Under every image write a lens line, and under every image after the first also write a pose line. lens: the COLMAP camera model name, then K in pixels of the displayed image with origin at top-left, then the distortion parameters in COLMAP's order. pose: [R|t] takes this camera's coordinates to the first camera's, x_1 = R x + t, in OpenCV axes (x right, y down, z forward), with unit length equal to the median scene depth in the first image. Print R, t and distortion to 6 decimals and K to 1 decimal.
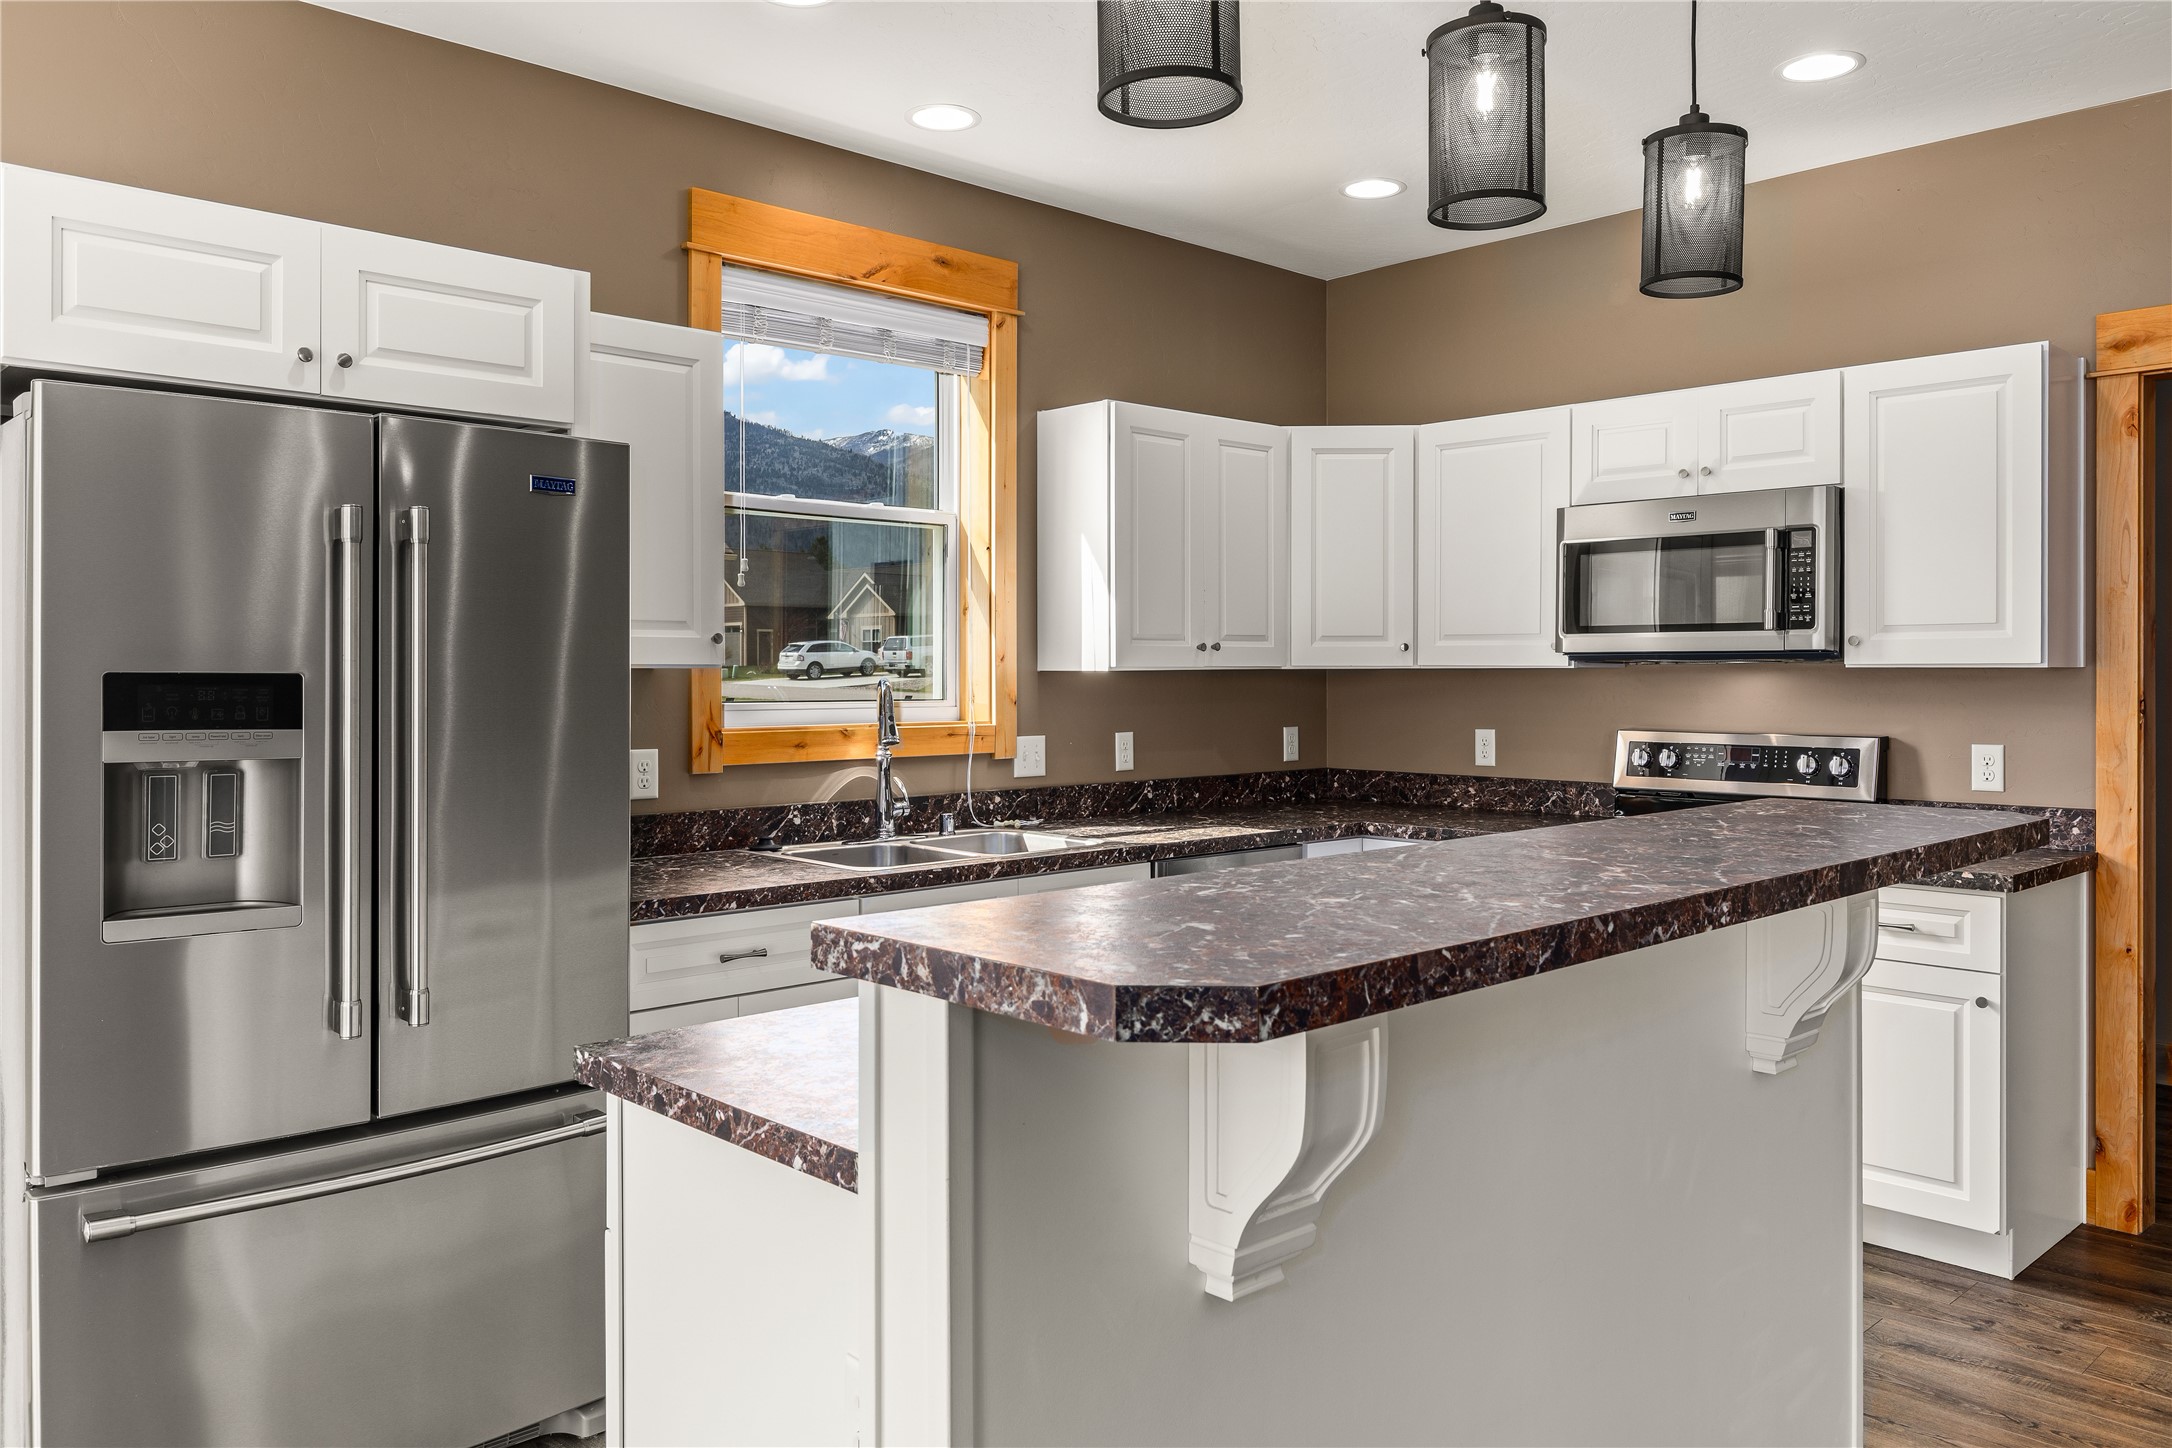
lens RADIAL K [[1547.2, 0, 1081.1], [0, 1547.2, 689.7], [0, 0, 1]] dist [0.002056, 0.001254]
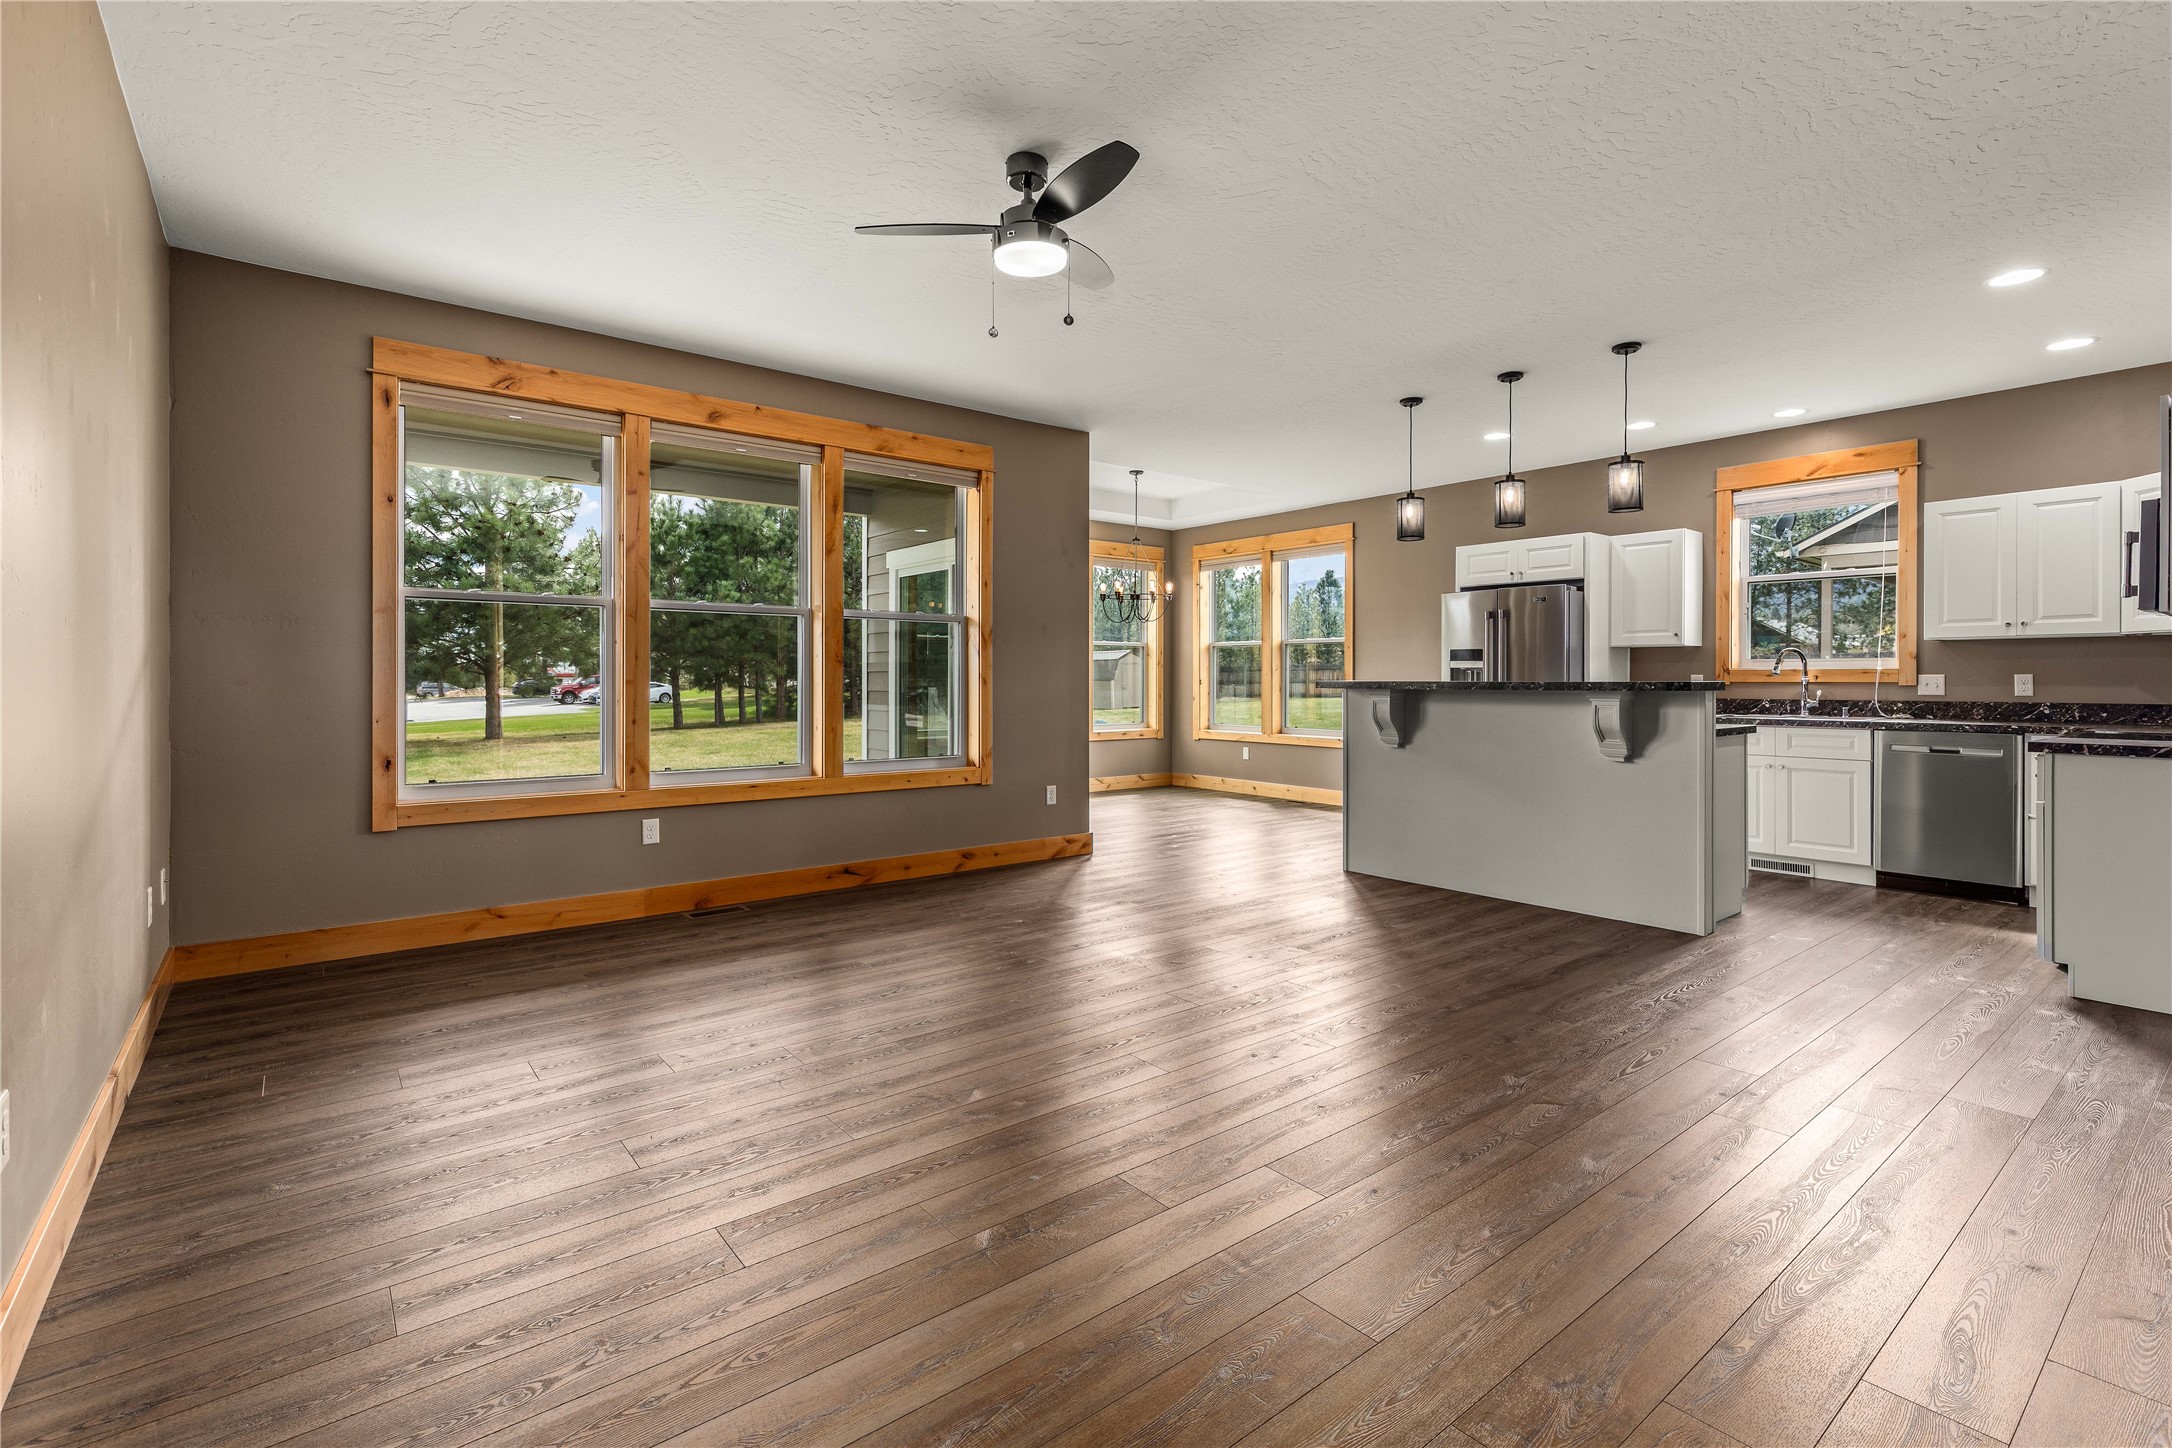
lens RADIAL K [[992.0, 0, 1082.8], [0, 992.0, 678.8], [0, 0, 1]] dist [0.000884, -0.000649]
pose [[-0.073263, 0.000147, -0.997313, 1.492441], [-0.011108, 0.999938, 0.000963, 0.052629], [0.997251, 0.011148, -0.073257, 0.020883]]
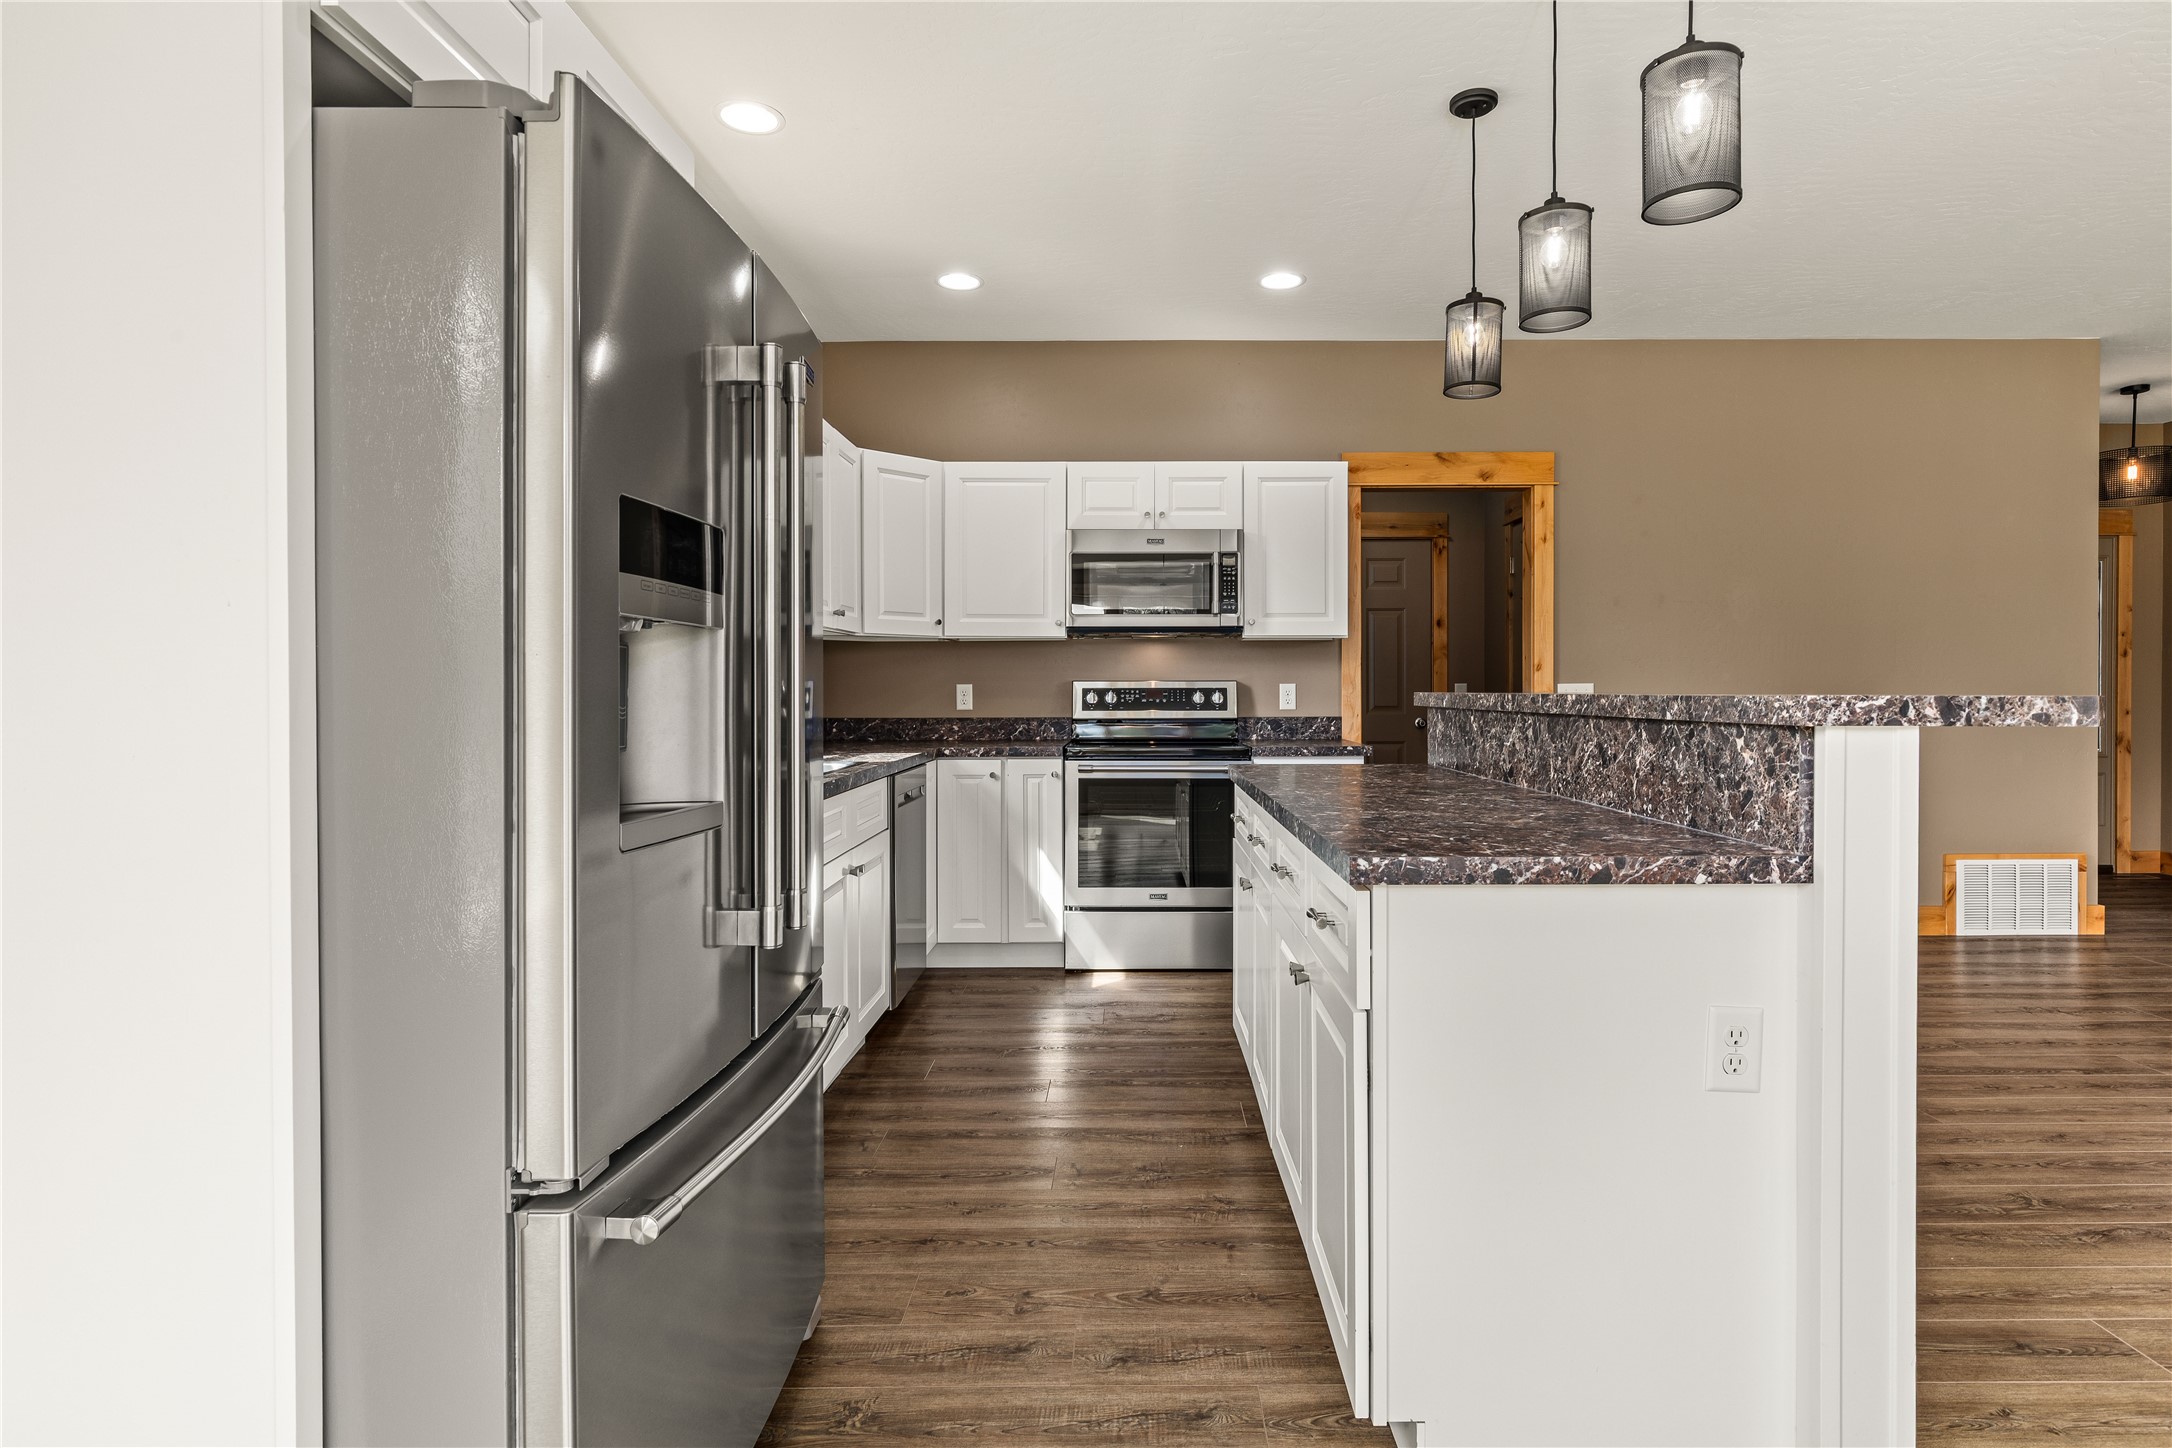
lens RADIAL K [[1114.0, 0, 1087.9], [0, 1114.0, 711.2], [0, 0, 1]] dist [-0.000206, 0.000672]
pose [[0.696901, -0.012548, 0.717057, -0.470201], [0.008223, 0.999921, 0.009506, 0.049703], [-0.717120, -0.000728, 0.696949, 0.249502]]
